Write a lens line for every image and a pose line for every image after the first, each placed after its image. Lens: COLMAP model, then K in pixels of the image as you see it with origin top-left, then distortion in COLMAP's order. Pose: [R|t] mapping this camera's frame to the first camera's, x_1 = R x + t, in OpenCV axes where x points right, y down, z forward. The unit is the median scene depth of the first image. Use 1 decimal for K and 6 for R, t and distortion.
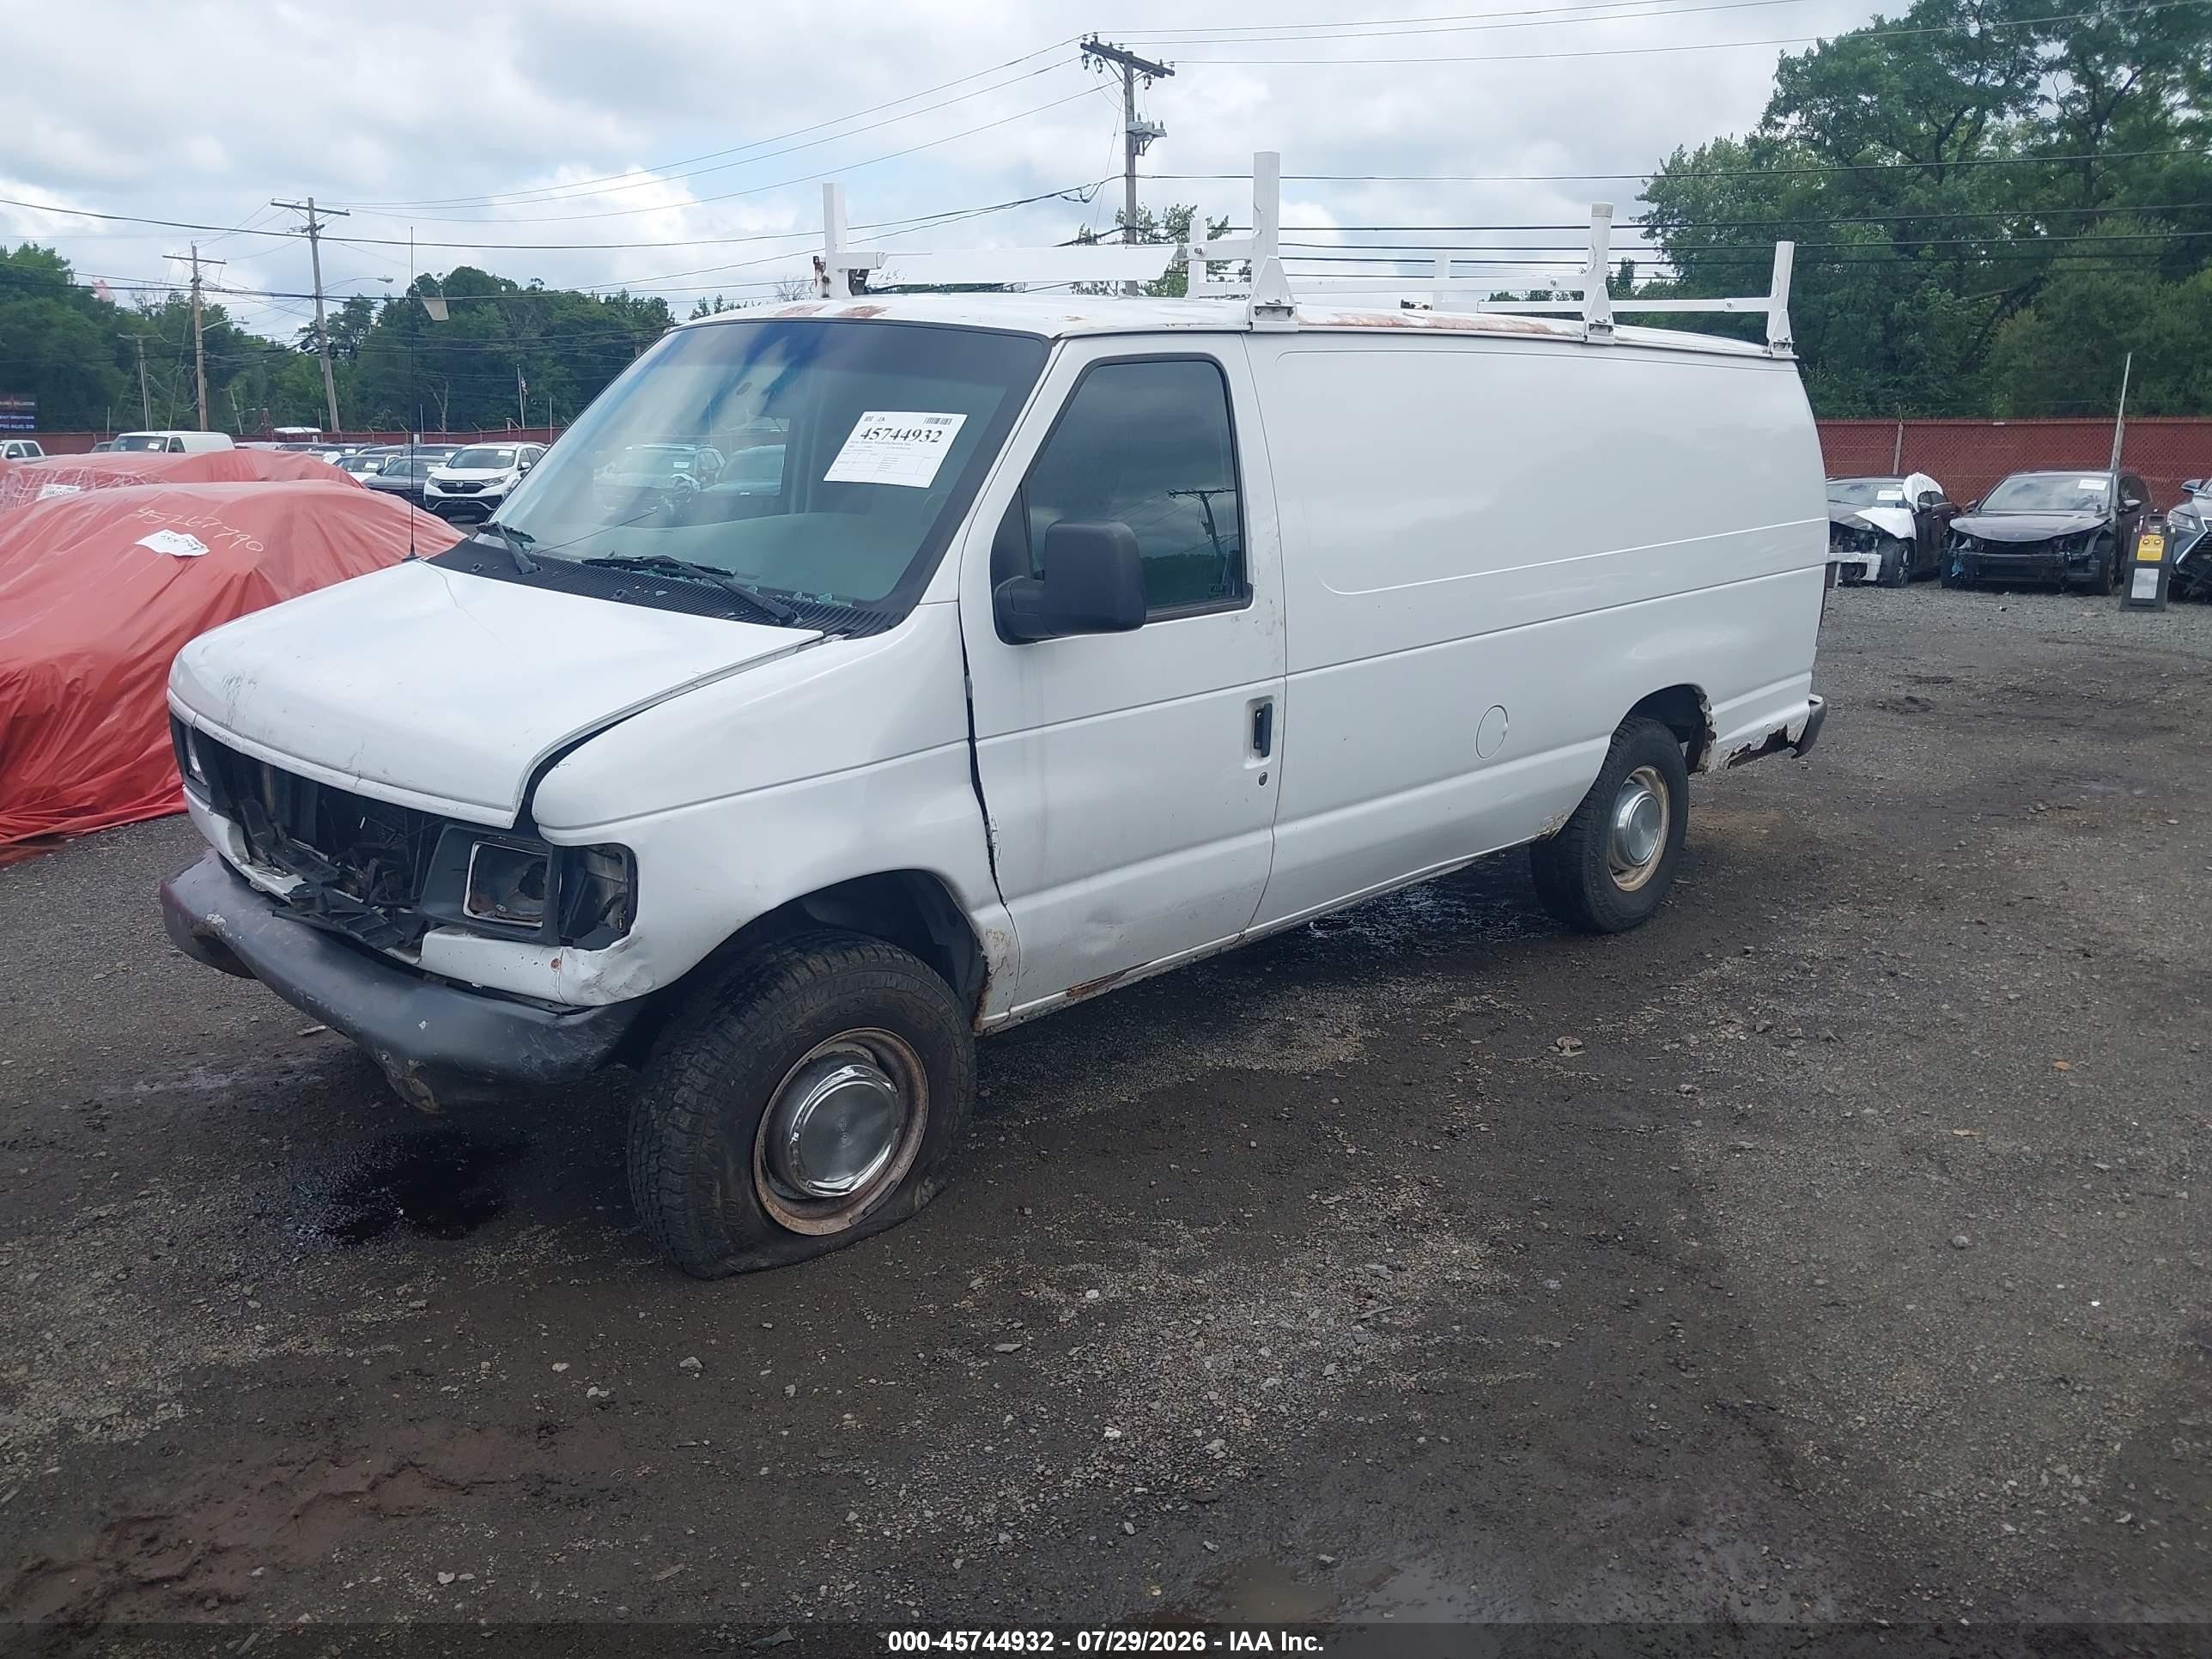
lens RADIAL K [[1757.6, 0, 1119.9], [0, 1757.6, 804.7], [0, 0, 1]] dist [0.052381, -0.074986]
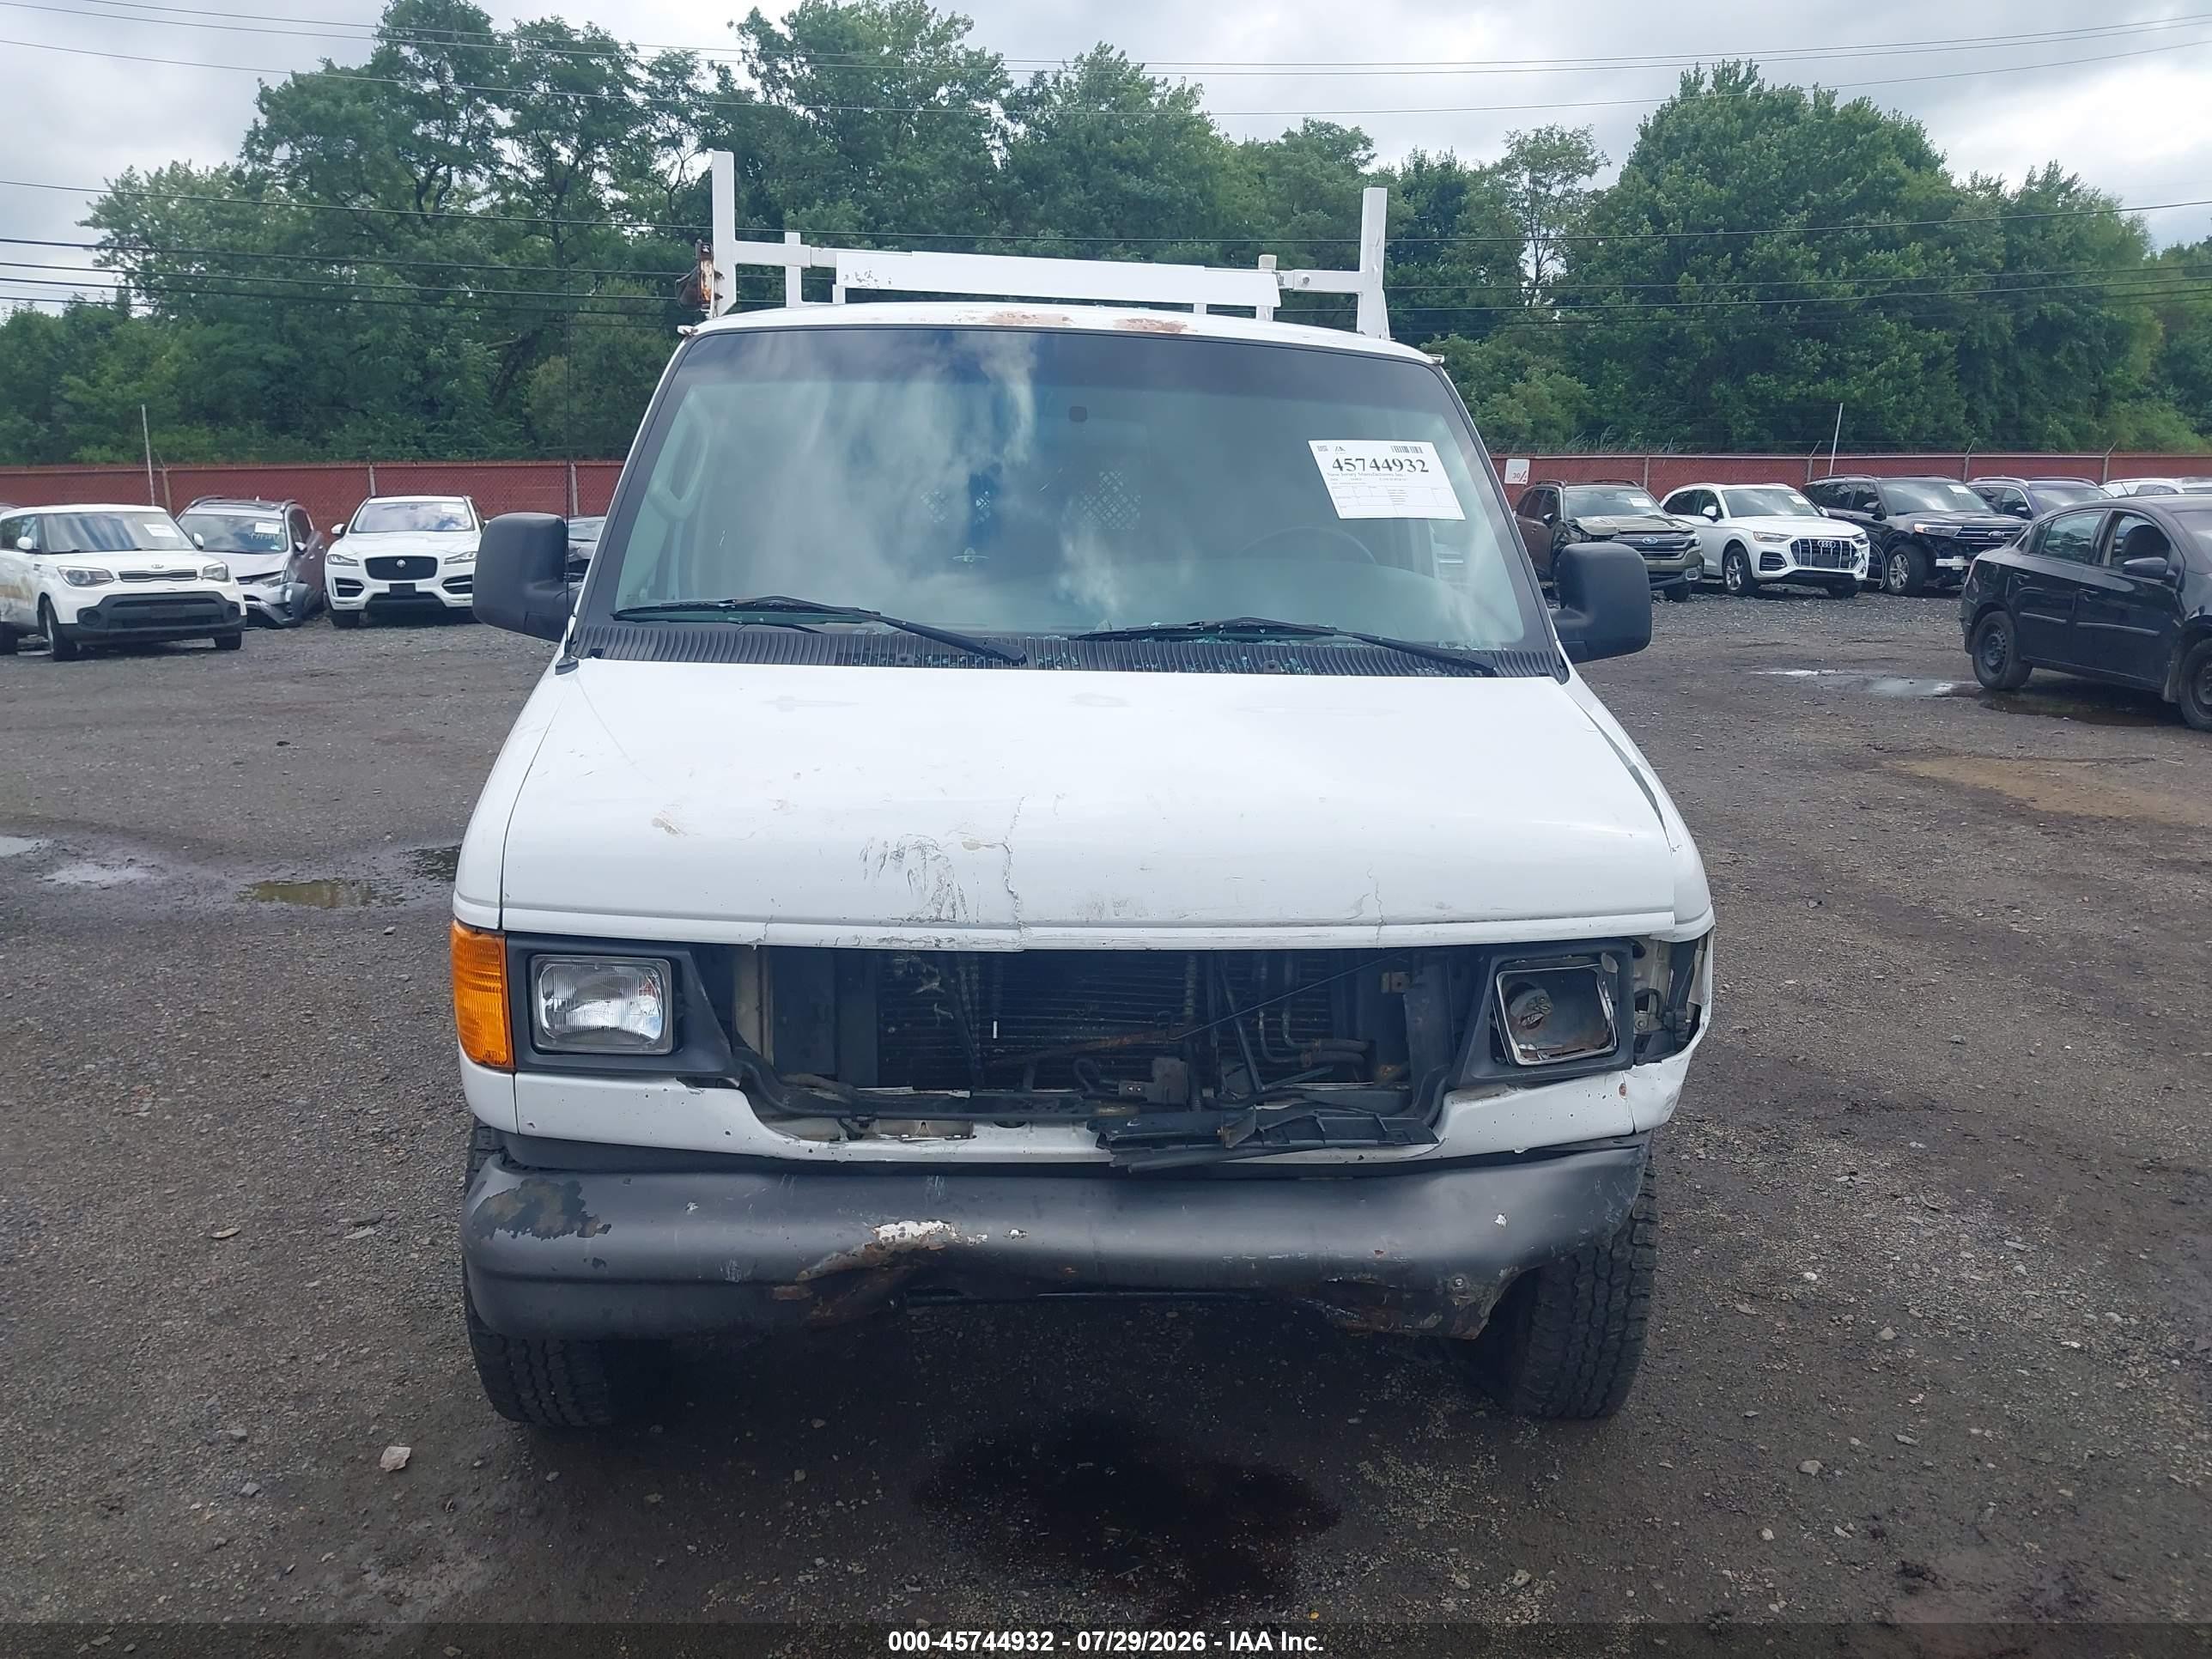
lens RADIAL K [[1757.6, 0, 1119.9], [0, 1757.6, 804.7], [0, 0, 1]] dist [0.052381, -0.074986]
pose [[0.657113, -0.147340, 0.739251, -0.815858], [0.165080, 0.985033, 0.049589, -0.094255], [-0.735493, 0.089450, 0.671601, 0.453819]]
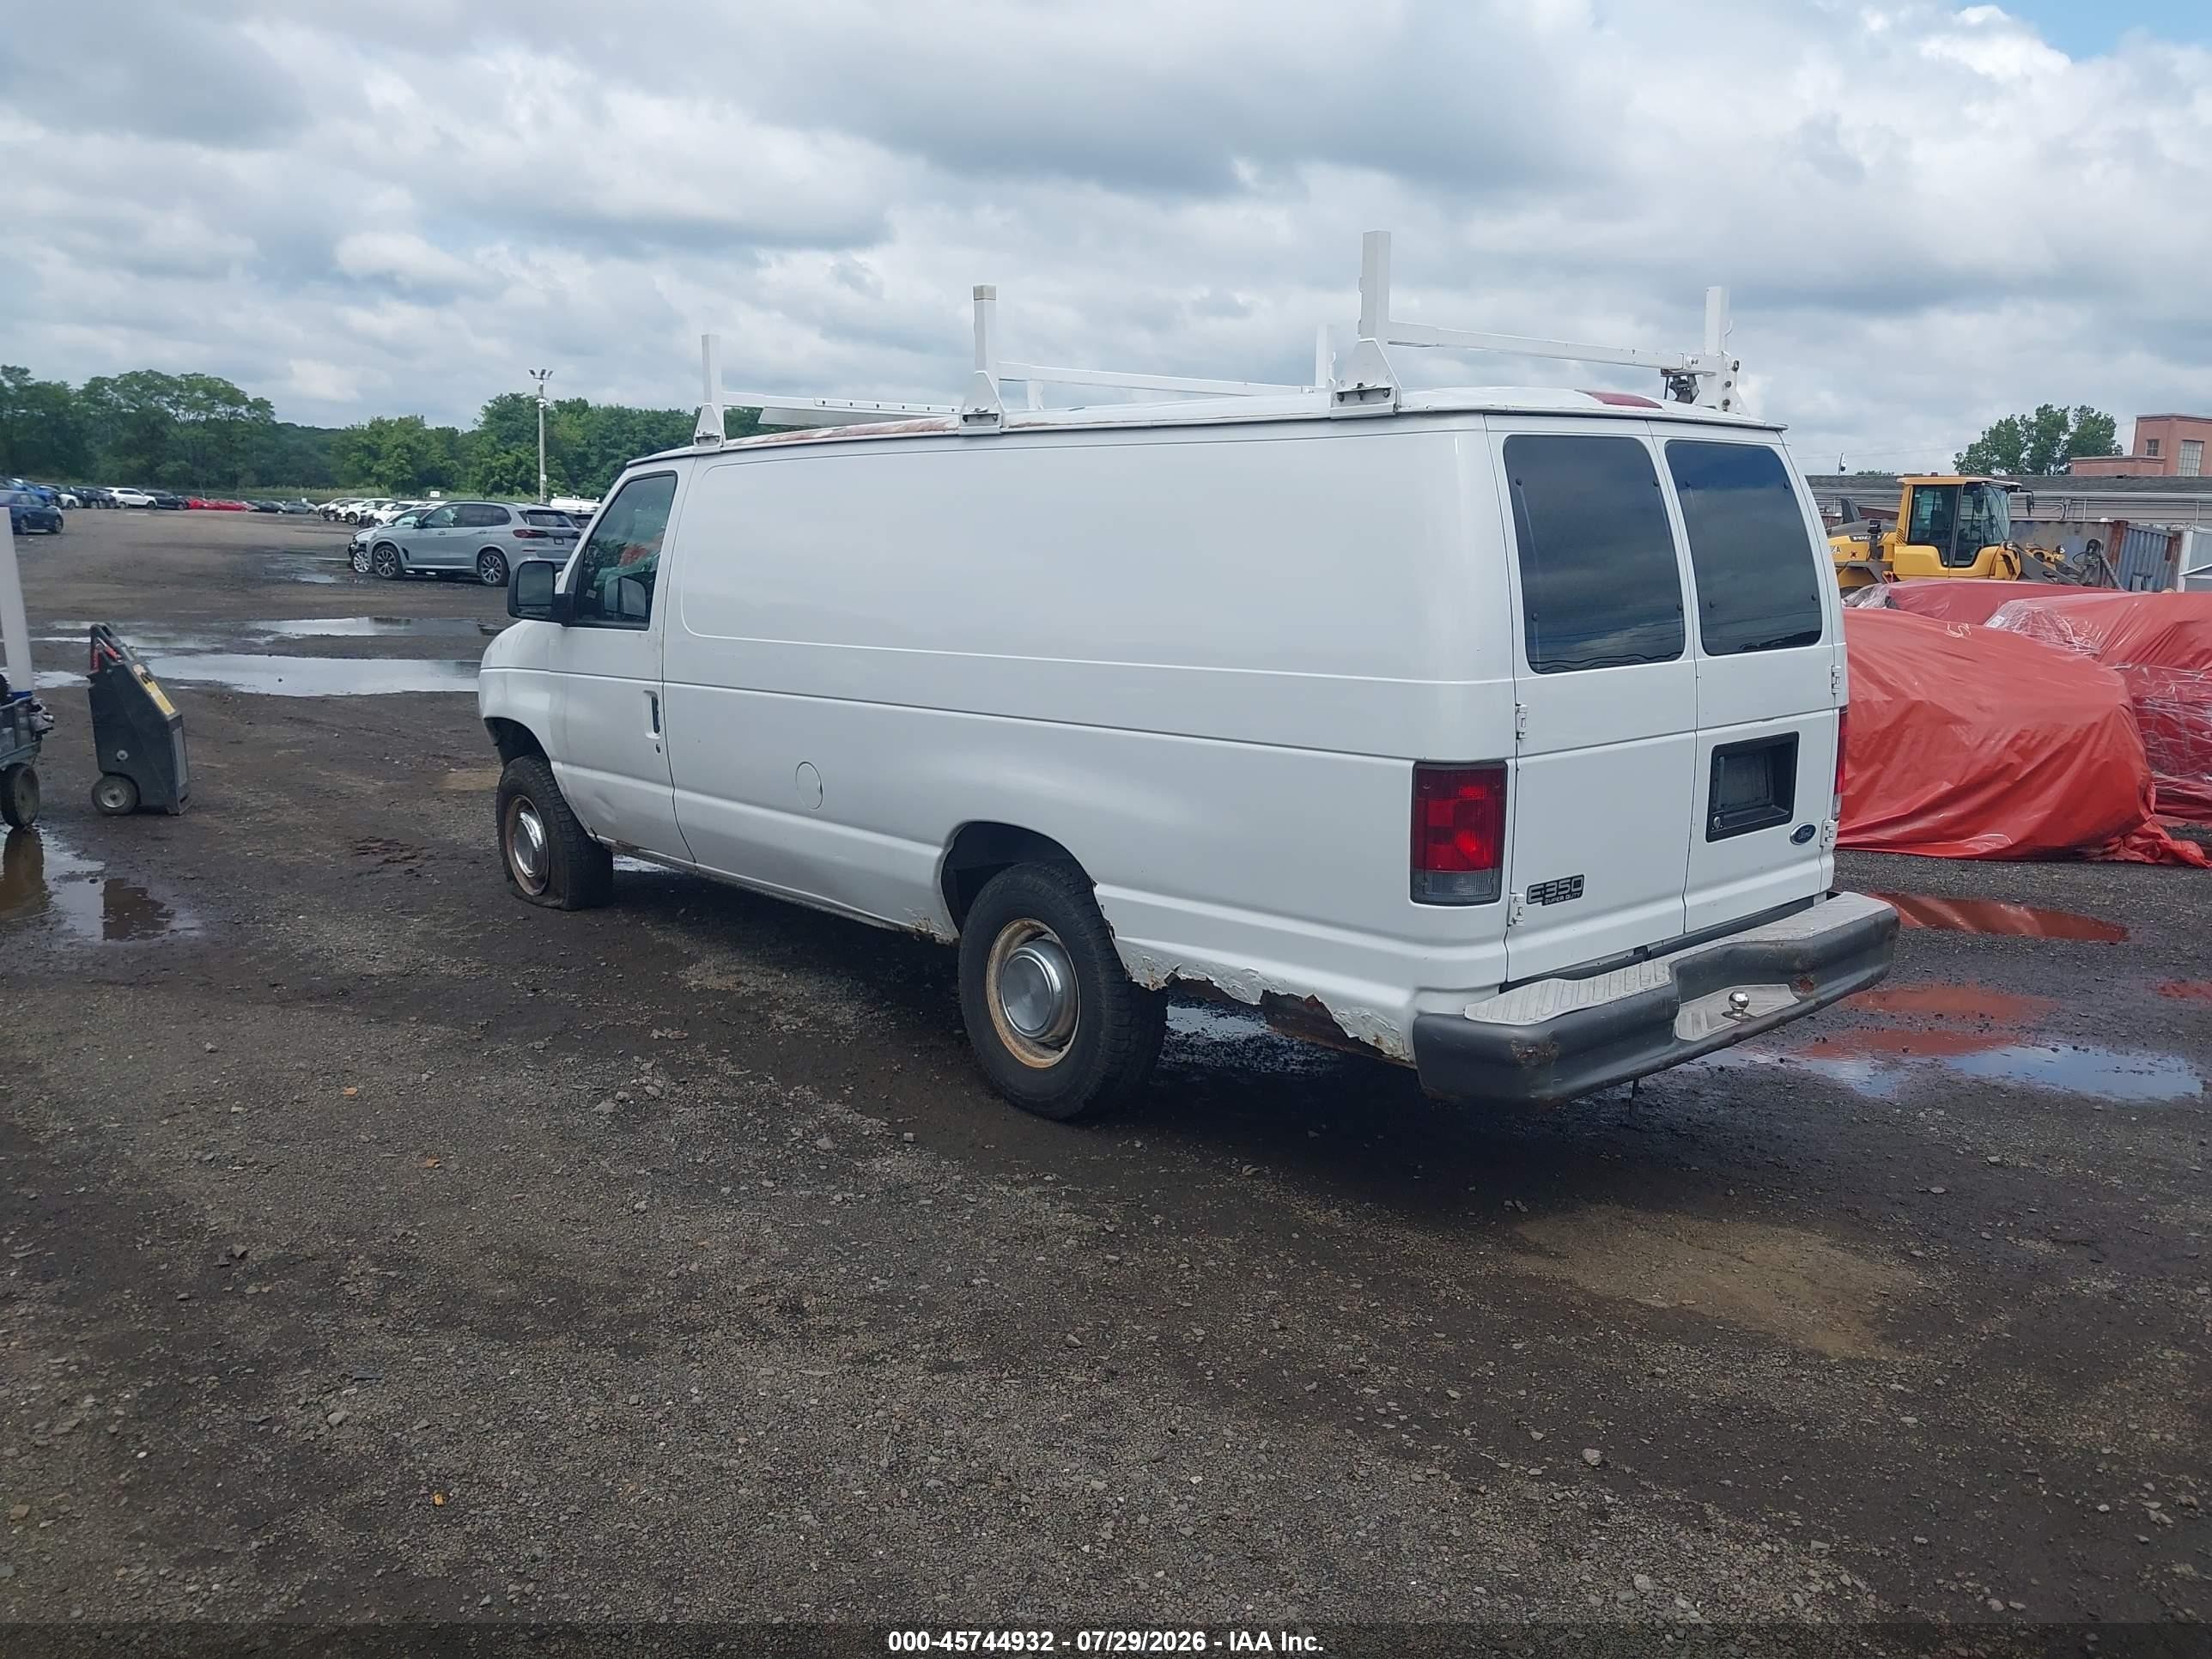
lens RADIAL K [[1768.0, 0, 1134.1], [0, 1768.0, 782.2], [0, 0, 1]] dist [0.032235, -0.083021]
pose [[-0.068420, 0.126481, -0.989607, 1.582922], [-0.236978, 0.961481, 0.139270, -0.298840], [0.969103, 0.244043, -0.035811, 1.489386]]
